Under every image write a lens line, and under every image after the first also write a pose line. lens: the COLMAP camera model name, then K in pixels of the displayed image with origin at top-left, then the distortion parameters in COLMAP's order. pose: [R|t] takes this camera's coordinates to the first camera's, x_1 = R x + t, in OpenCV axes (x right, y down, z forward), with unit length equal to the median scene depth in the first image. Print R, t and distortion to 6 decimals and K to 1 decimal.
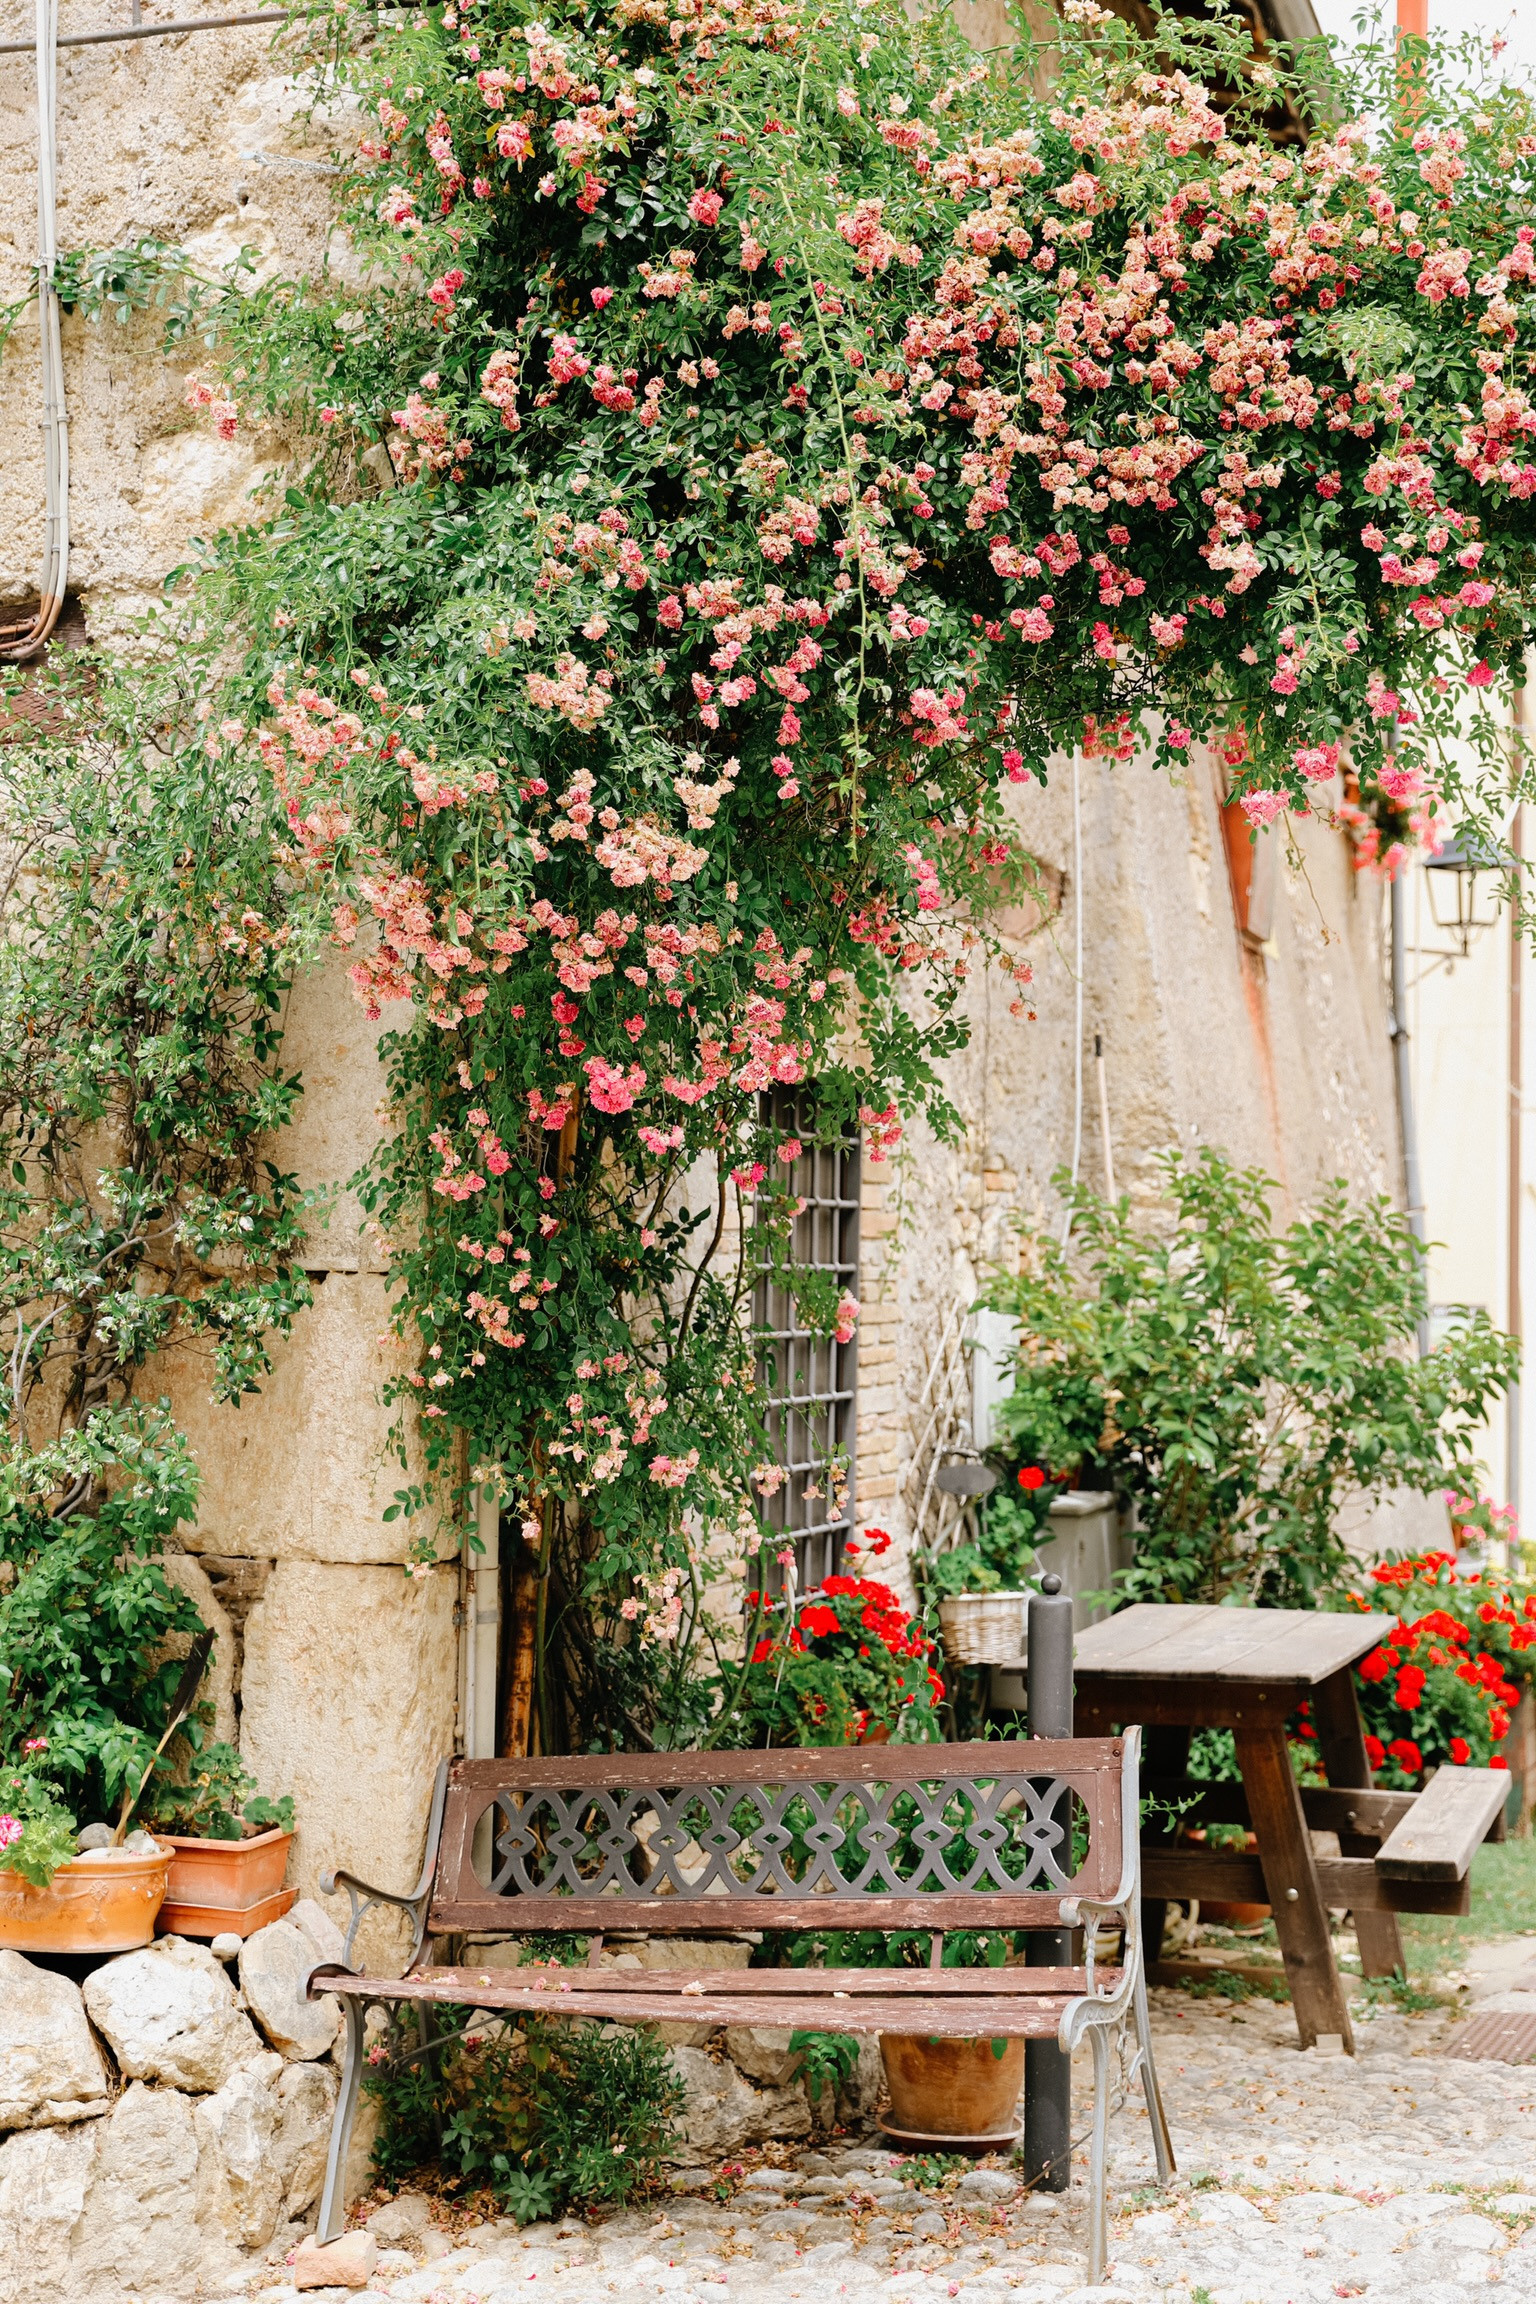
lens RADIAL K [[2864.0, 0, 768.0], [0, 2864.0, 1152.0], [0, 0, 1]] dist [0.066128, 0.057288]
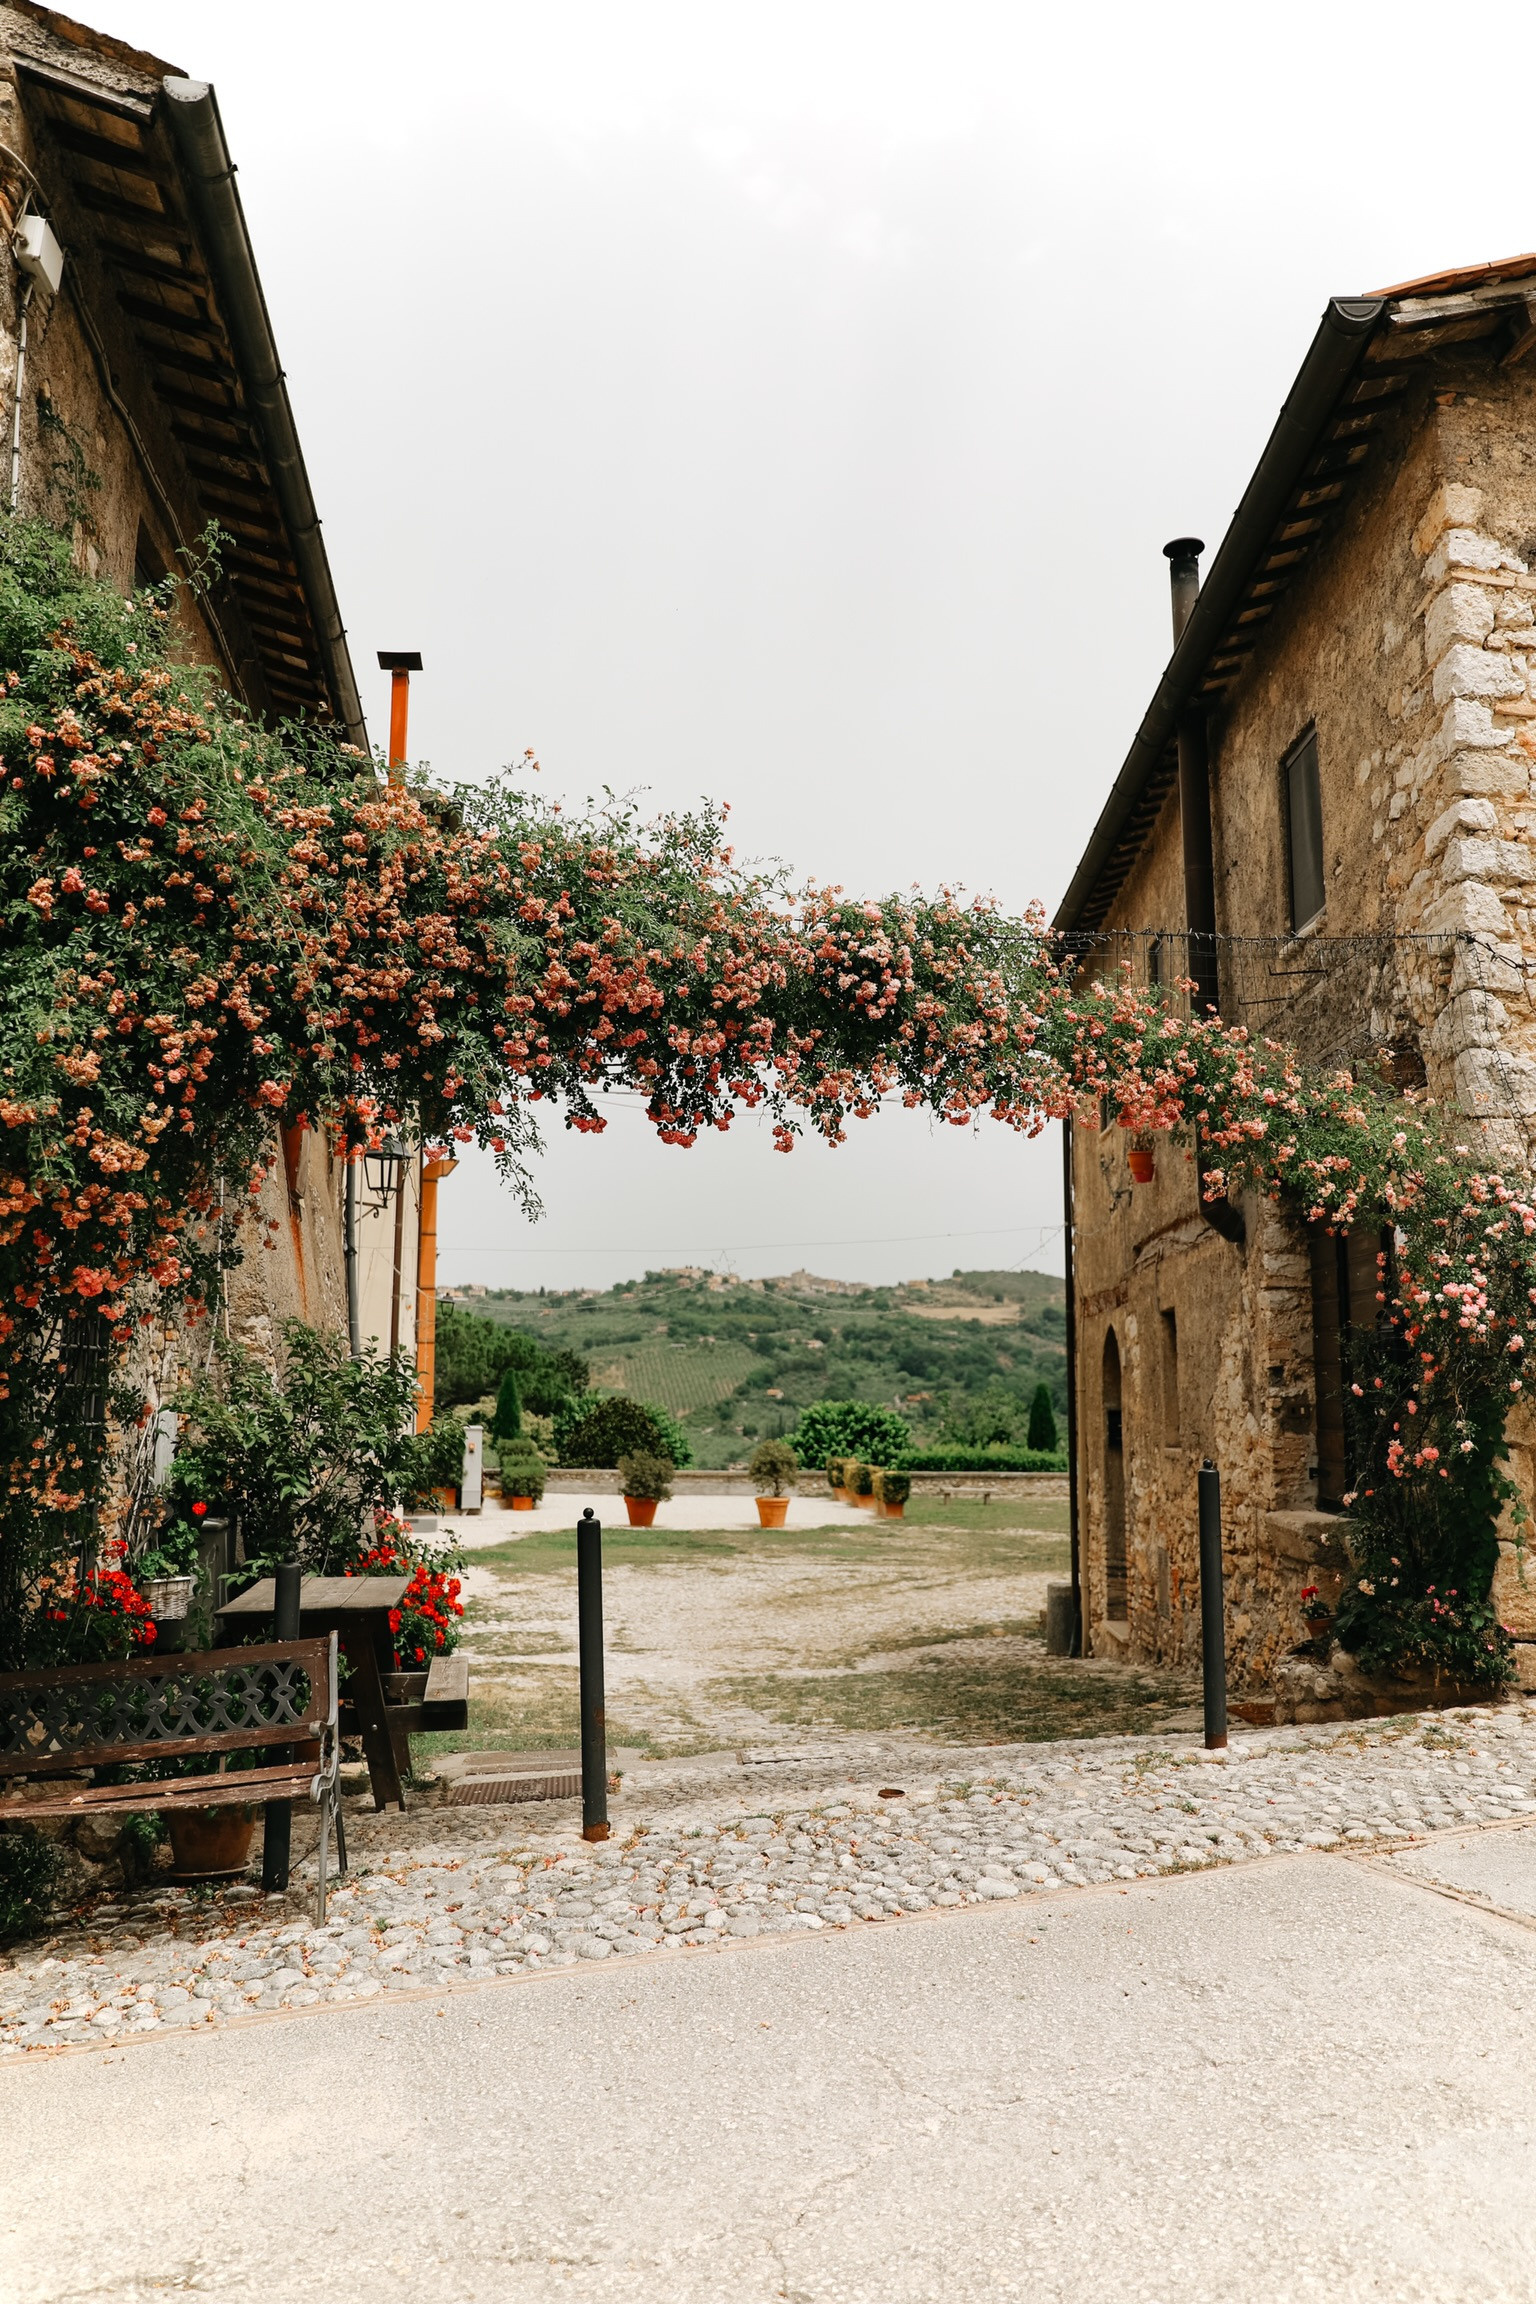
lens RADIAL K [[1713.2, 0, 768.0], [0, 1713.2, 1152.0], [0, 0, 1]] dist [0.043607, -0.000264]
pose [[0.883815, 0.065167, 0.463276, -0.177282], [-0.020509, 0.994696, -0.100793, -0.004230], [-0.467387, 0.079581, 0.880463, -0.162997]]
